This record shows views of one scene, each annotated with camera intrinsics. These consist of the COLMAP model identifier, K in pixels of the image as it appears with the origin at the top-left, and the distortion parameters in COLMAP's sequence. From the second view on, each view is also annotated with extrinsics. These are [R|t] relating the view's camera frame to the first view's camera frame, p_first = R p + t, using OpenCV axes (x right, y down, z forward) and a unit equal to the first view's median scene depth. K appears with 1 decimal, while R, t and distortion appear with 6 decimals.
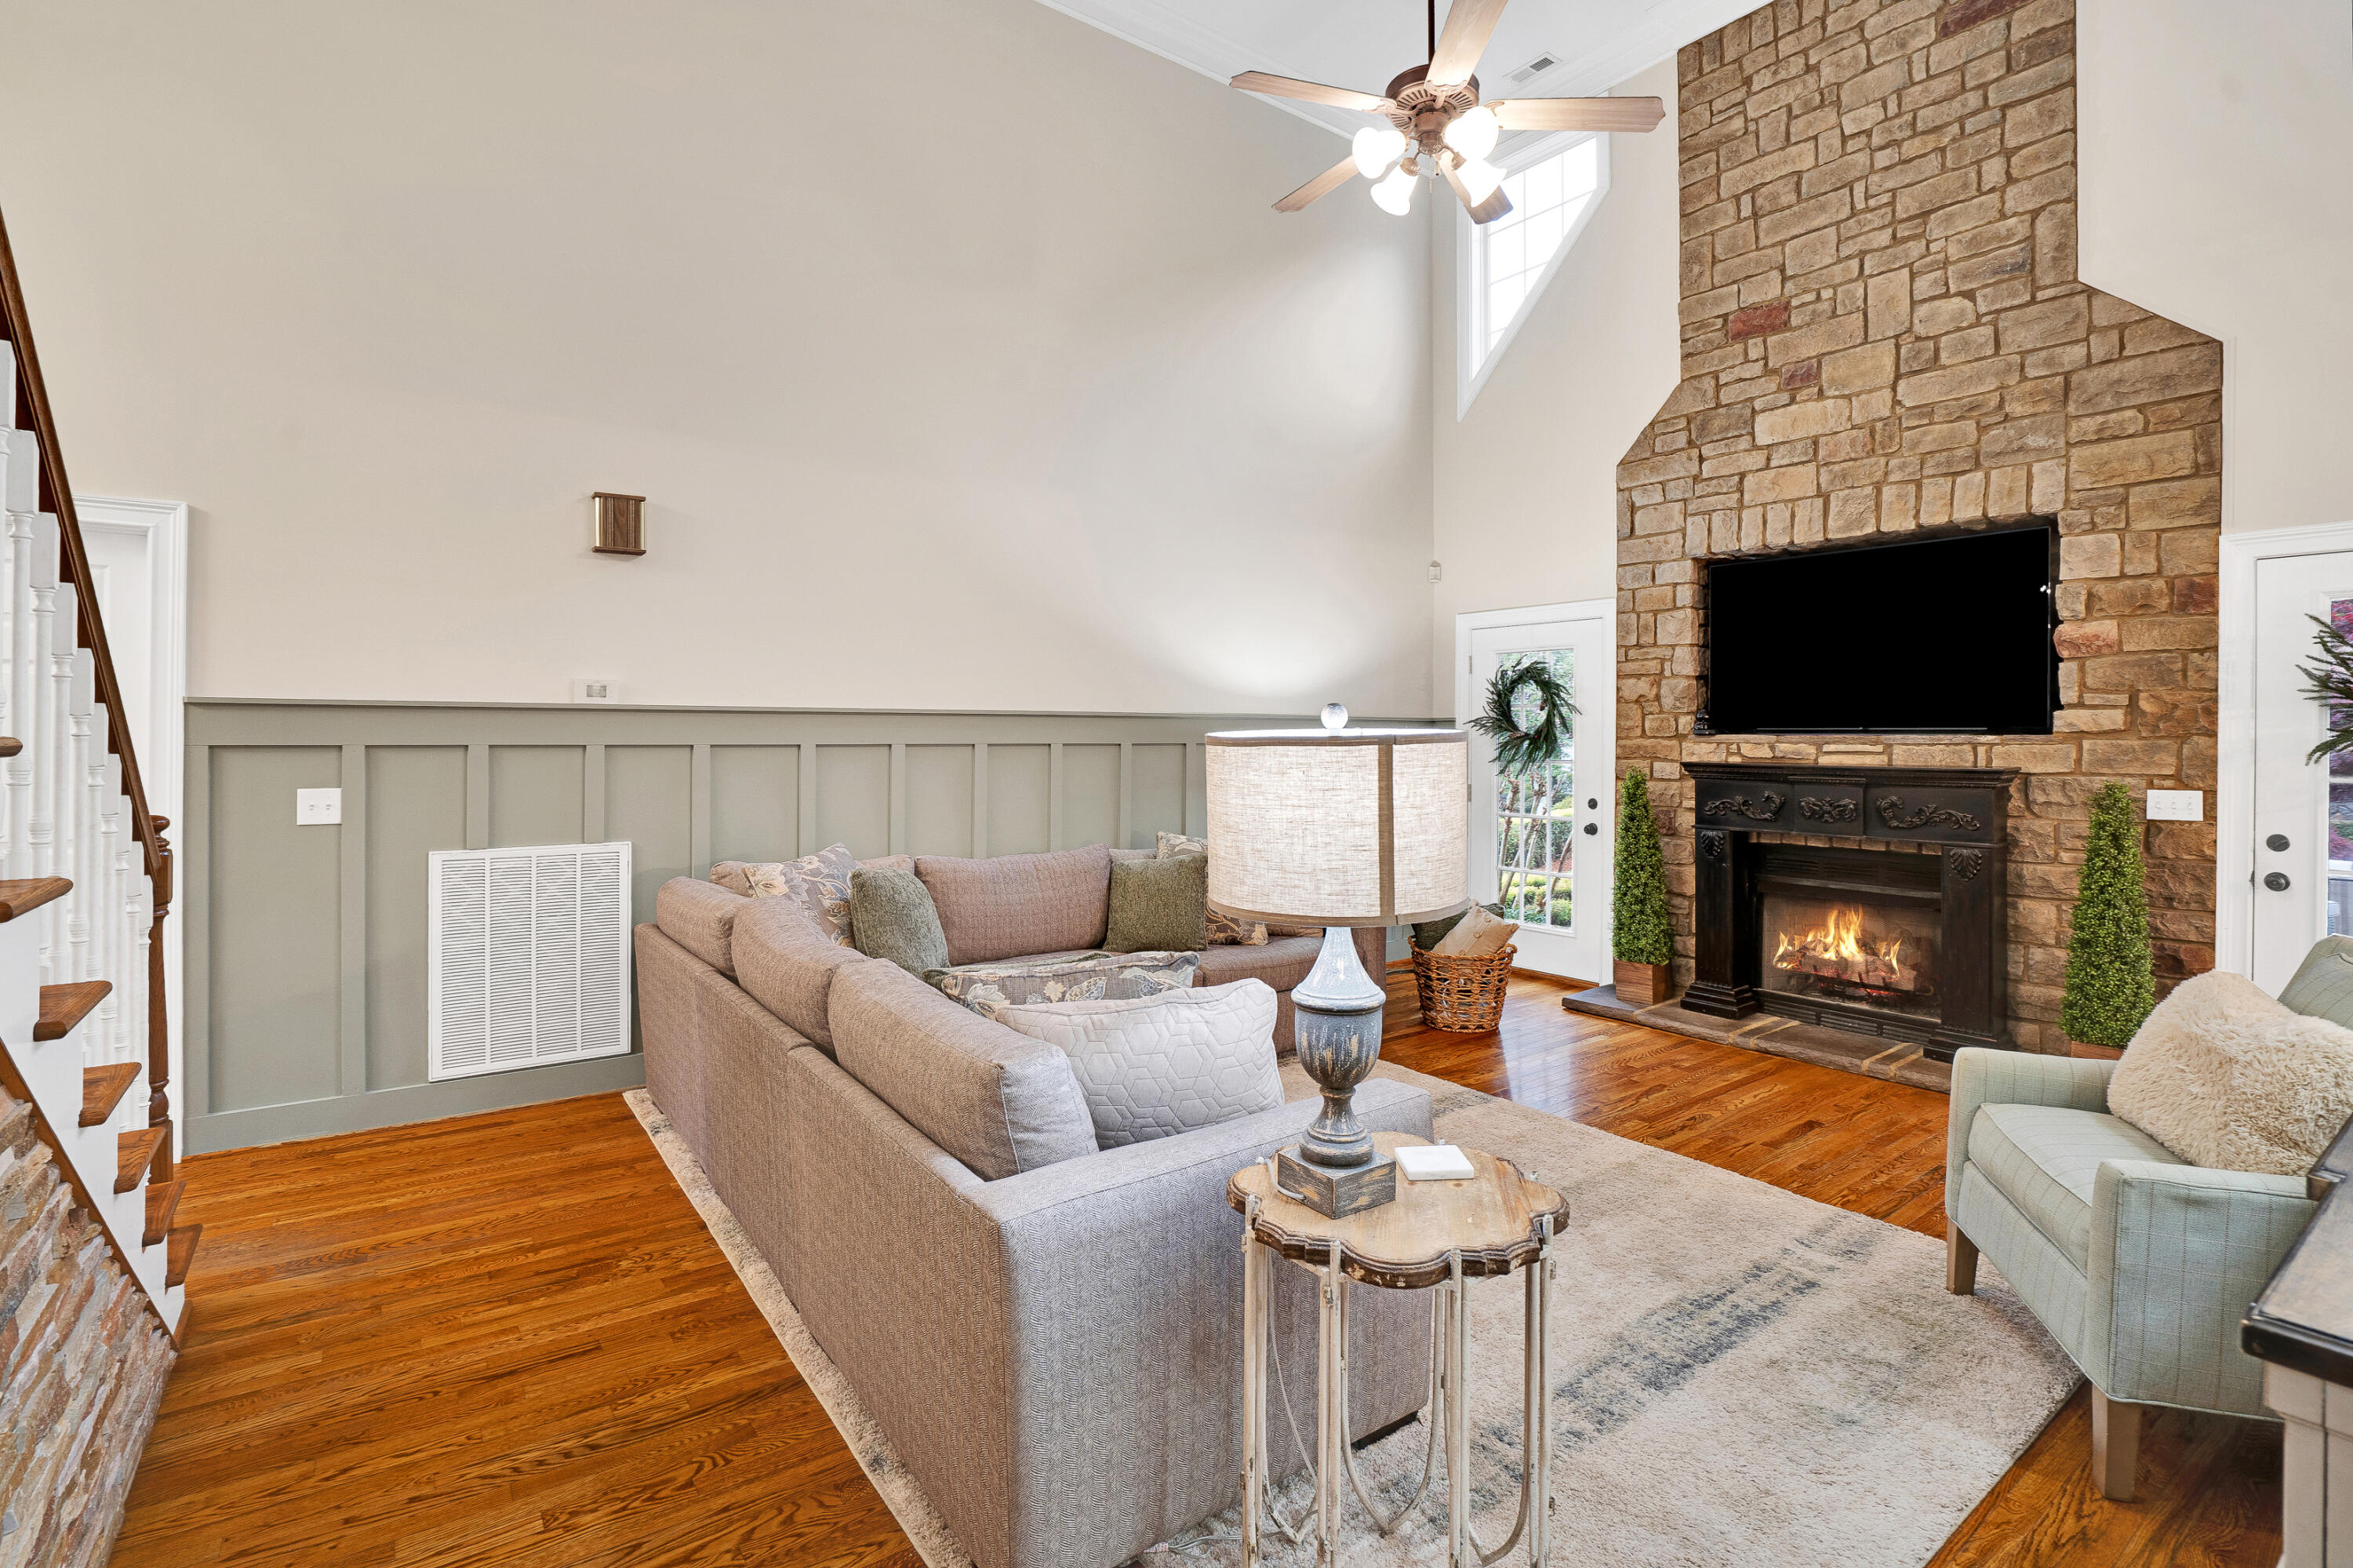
lens RADIAL K [[1108.6, 0, 1157.1], [0, 1108.6, 730.9], [0, 0, 1]] dist [-0.032636, 0.006552]
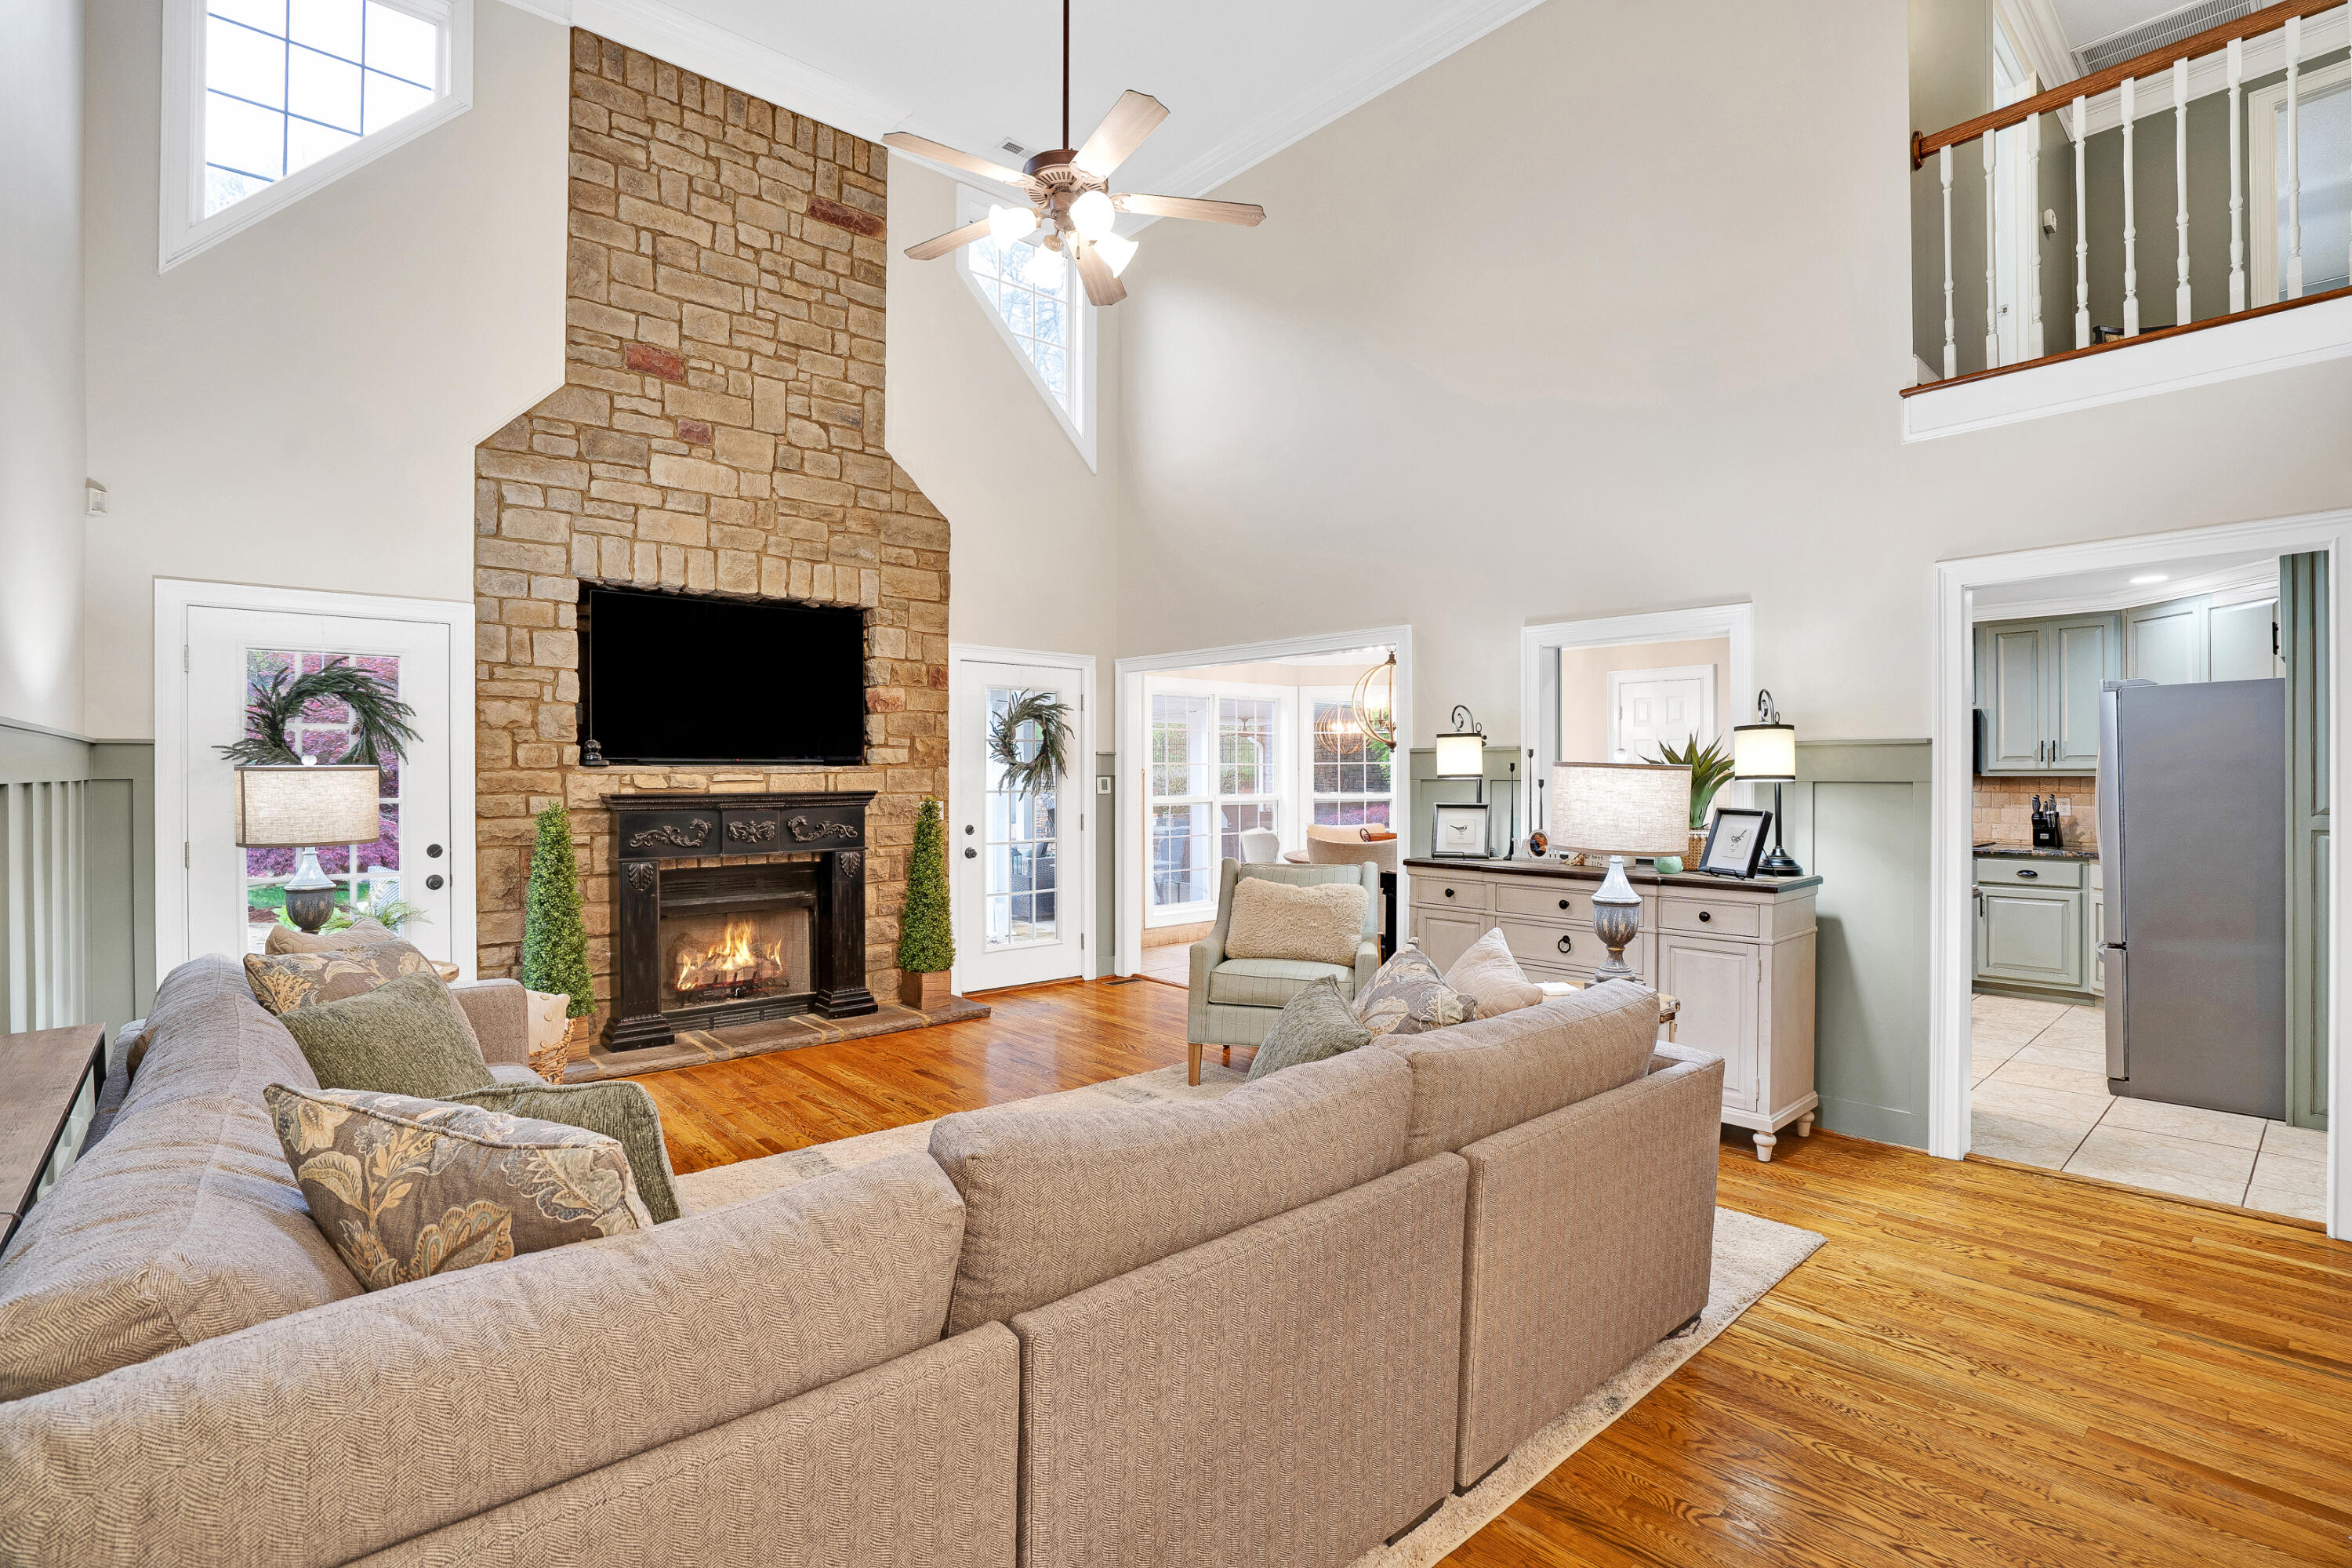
lens RADIAL K [[1108.0, 0, 1184.1], [0, 1108.0, 773.6], [0, 0, 1]] dist [-0.032636, 0.006552]
pose [[-0.105282, -0.004025, 0.994434, -0.562187], [0.000344, 0.999992, 0.004083, 0.006914], [-0.994442, 0.000772, -0.105280, 0.660223]]
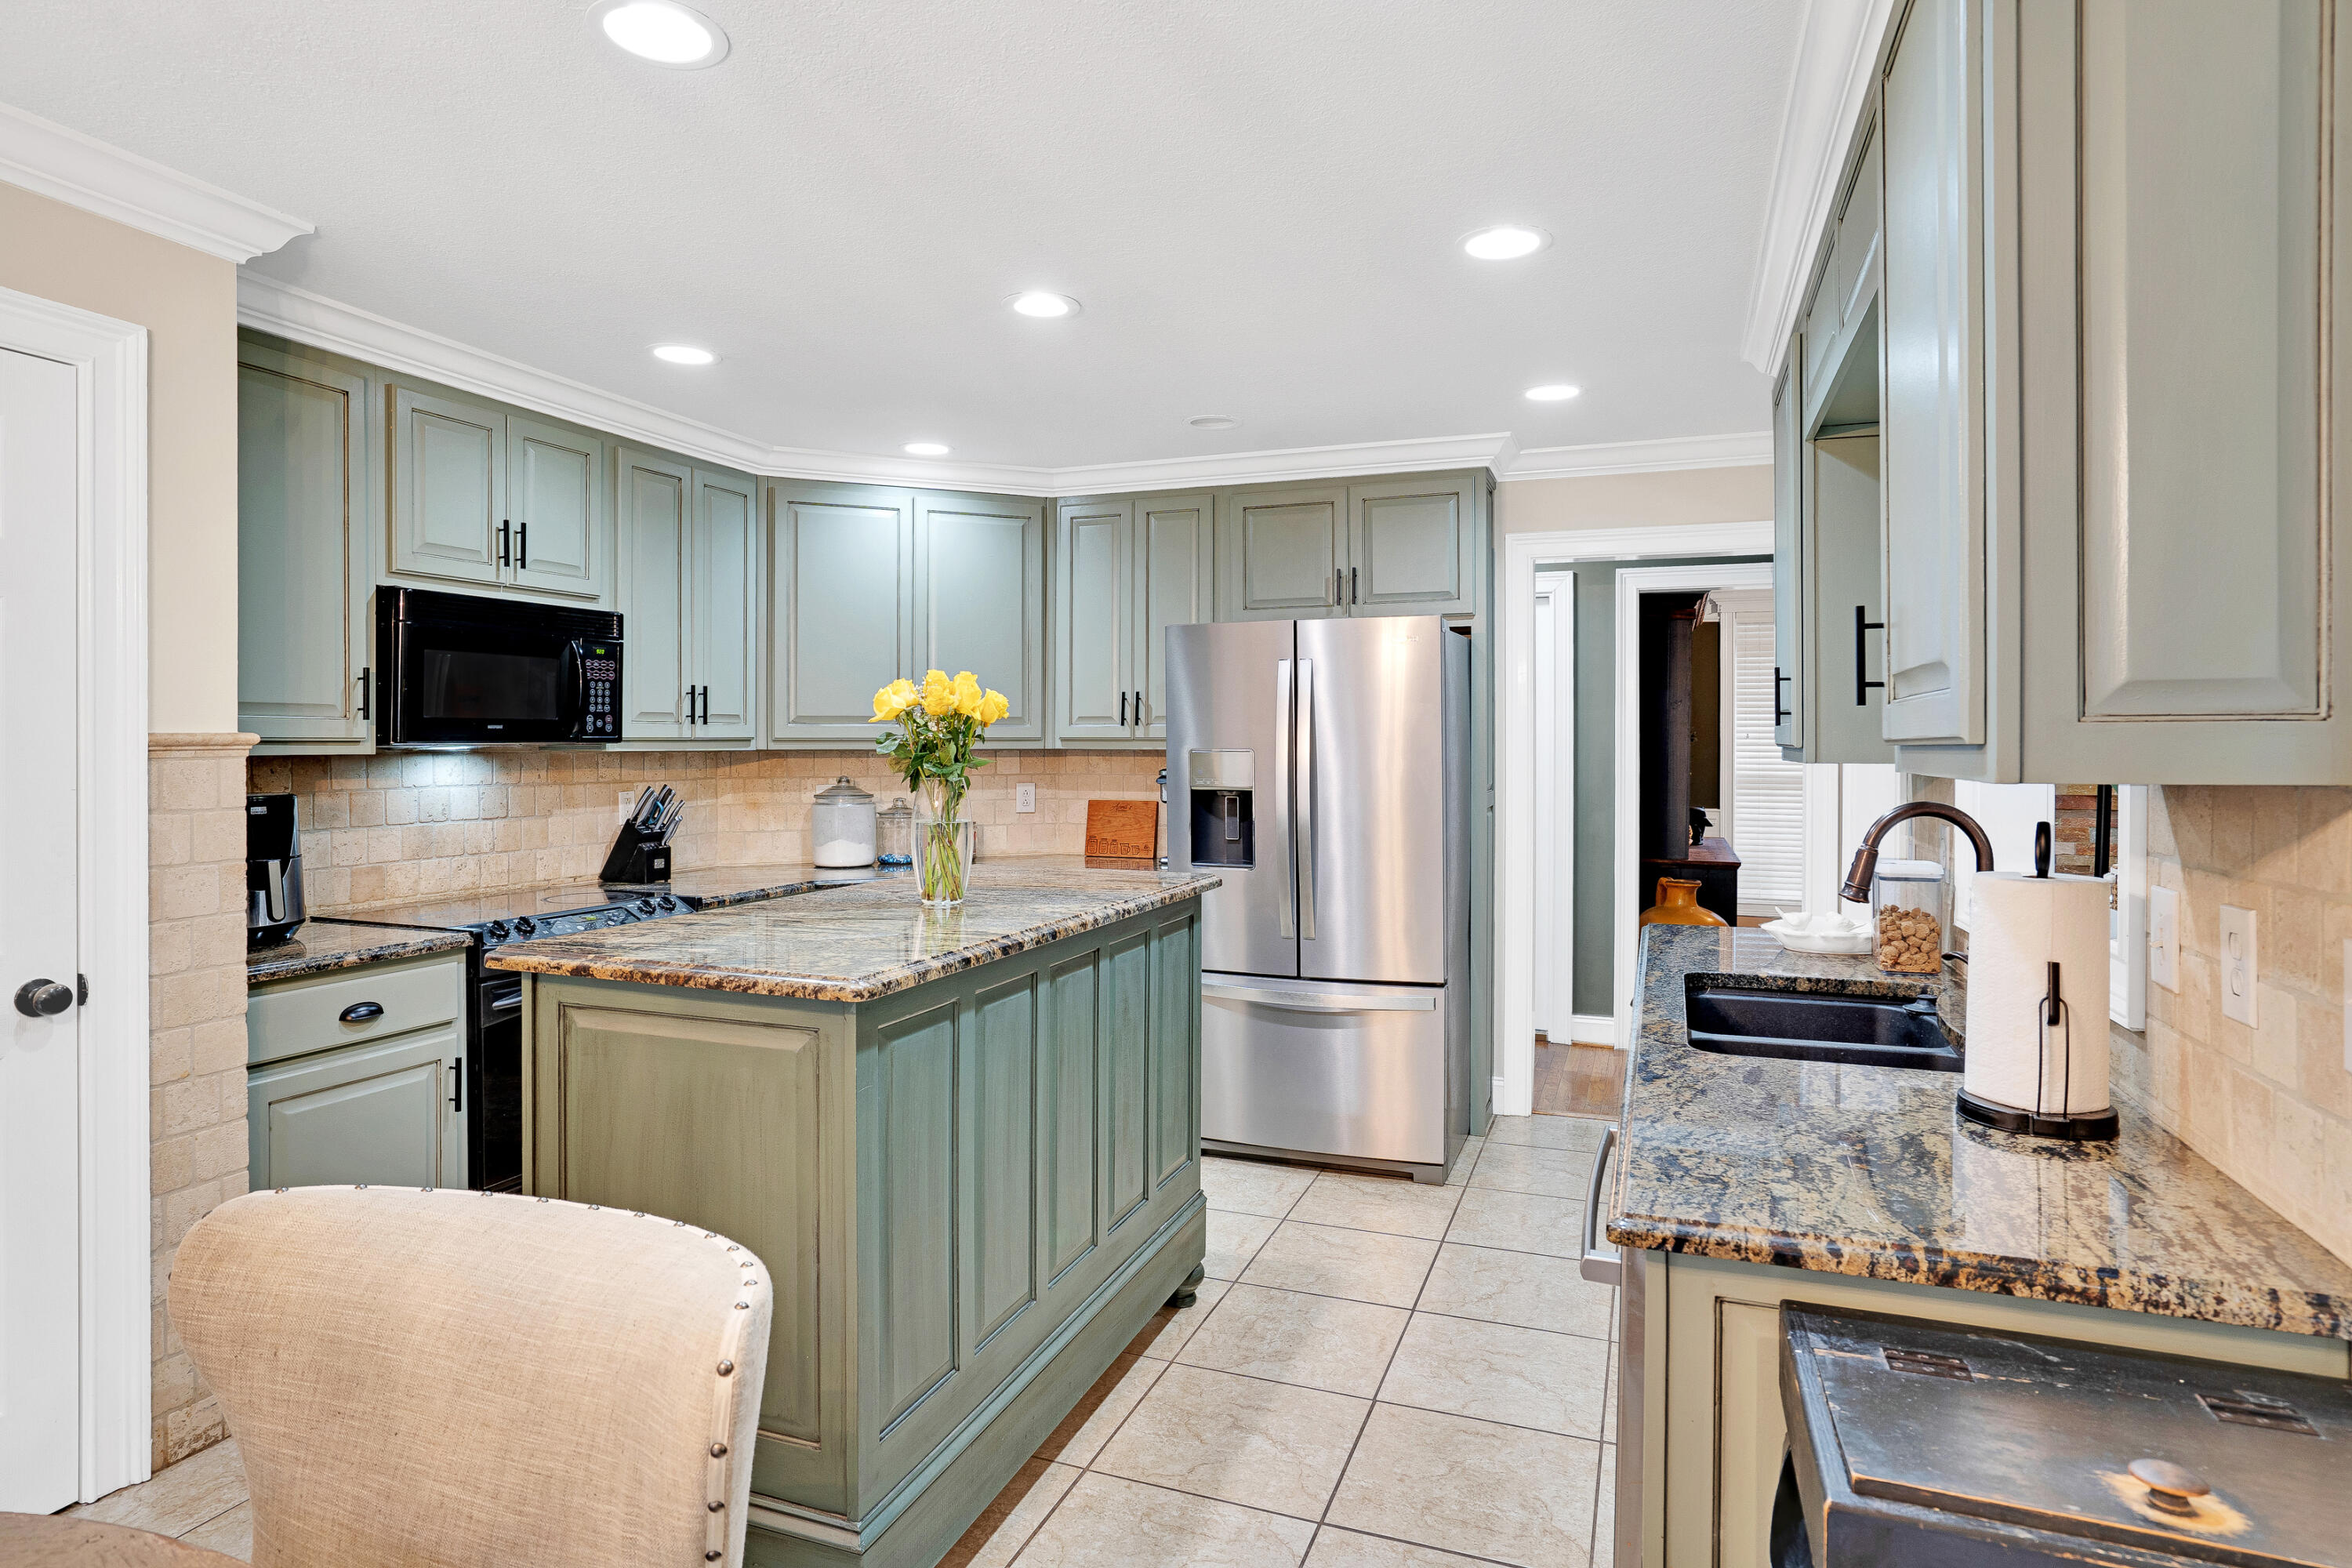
lens RADIAL K [[1281.3, 0, 1143.0], [0, 1281.3, 742.6], [0, 0, 1]] dist [-0.012459, 0.003425]
pose [[-0.846403, -0.006935, -0.532498, 0.843768], [-0.005412, 0.999976, -0.004421, 0.012730], [0.532516, -0.000860, -0.846419, 0.349366]]
